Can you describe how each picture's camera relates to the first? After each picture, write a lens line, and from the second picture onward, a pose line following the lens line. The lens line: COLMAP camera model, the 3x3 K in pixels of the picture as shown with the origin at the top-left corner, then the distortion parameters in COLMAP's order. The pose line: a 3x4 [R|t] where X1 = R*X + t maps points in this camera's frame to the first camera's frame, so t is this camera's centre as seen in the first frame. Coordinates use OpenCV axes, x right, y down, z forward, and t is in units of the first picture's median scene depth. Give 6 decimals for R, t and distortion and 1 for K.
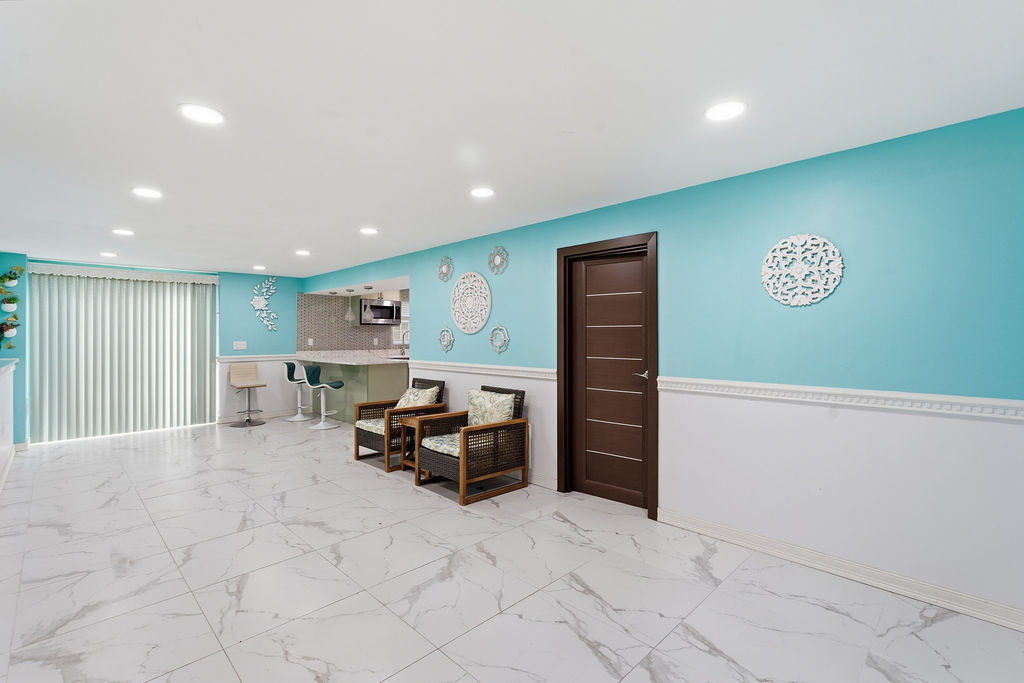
lens RADIAL K [[458.6, 0, 509.0], [0, 458.6, 328.9], [0, 0, 1]] dist [-0.010184, 0.000031]
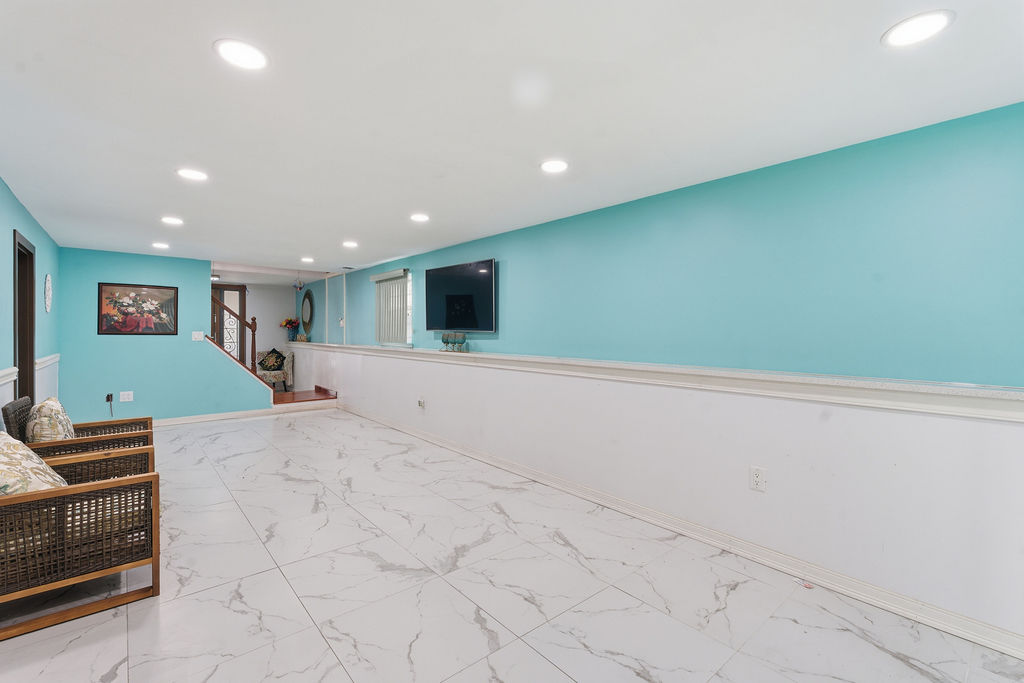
lens RADIAL K [[453.9, 0, 509.6], [0, 453.9, 335.7], [0, 0, 1]] dist [-0.008745, 0.000384]
pose [[-0.997252, -0.002032, 0.074051, -1.481059], [-0.002496, 0.999978, -0.006172, 0.052097], [-0.074037, -0.006340, -0.997235, 2.934990]]
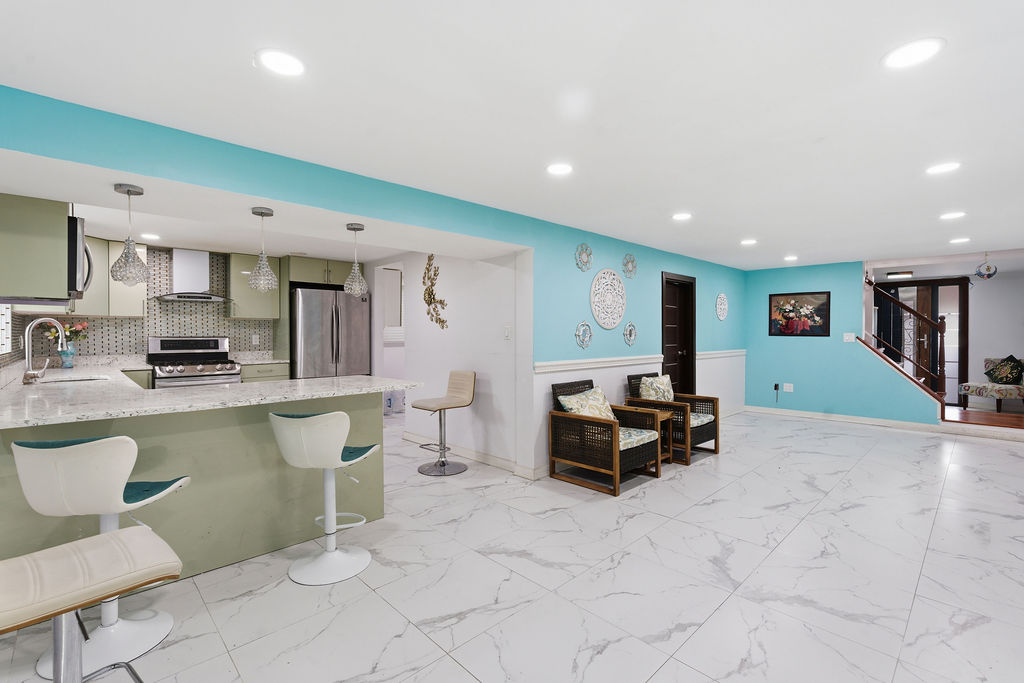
lens RADIAL K [[453.9, 0, 509.6], [0, 453.9, 335.7], [0, 0, 1]] dist [-0.008745, 0.000384]
pose [[0.017952, -0.002427, 0.999836, -2.199053], [-0.013621, 0.999904, 0.002671, 0.052072], [-0.999746, -0.013667, 0.017917, 2.387006]]
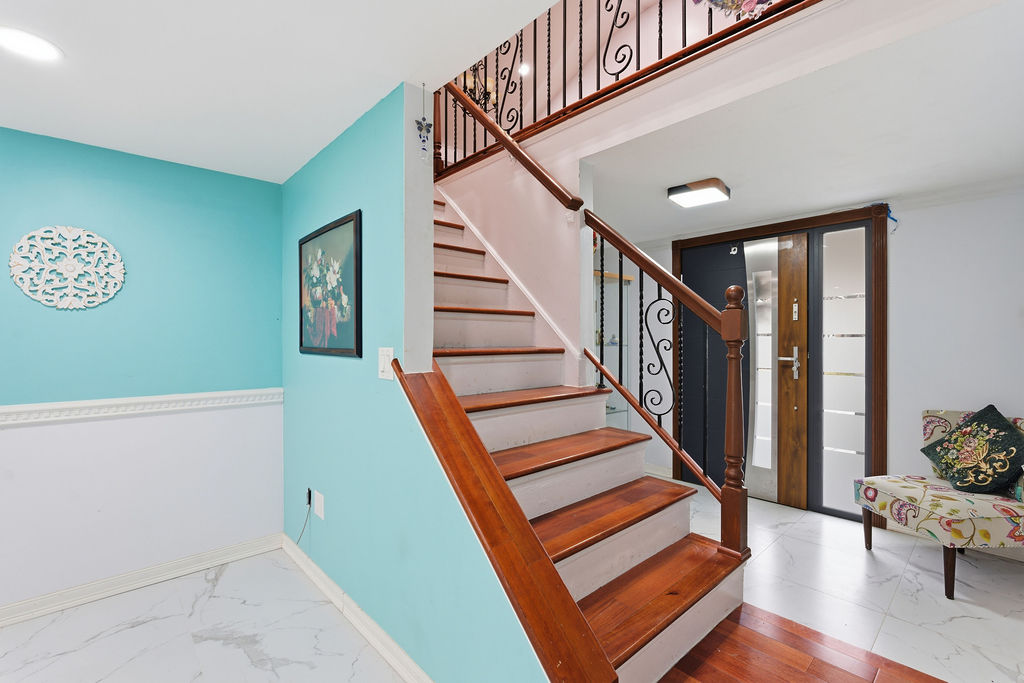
lens RADIAL K [[453.9, 0, 509.6], [0, 453.9, 335.7], [0, 0, 1]] dist [-0.008745, 0.000384]
pose [[0.028652, 0.009095, 0.999548, -0.187042], [-0.010813, 0.999903, -0.008788, -0.001732], [-0.999531, -0.010556, 0.028747, 0.142548]]
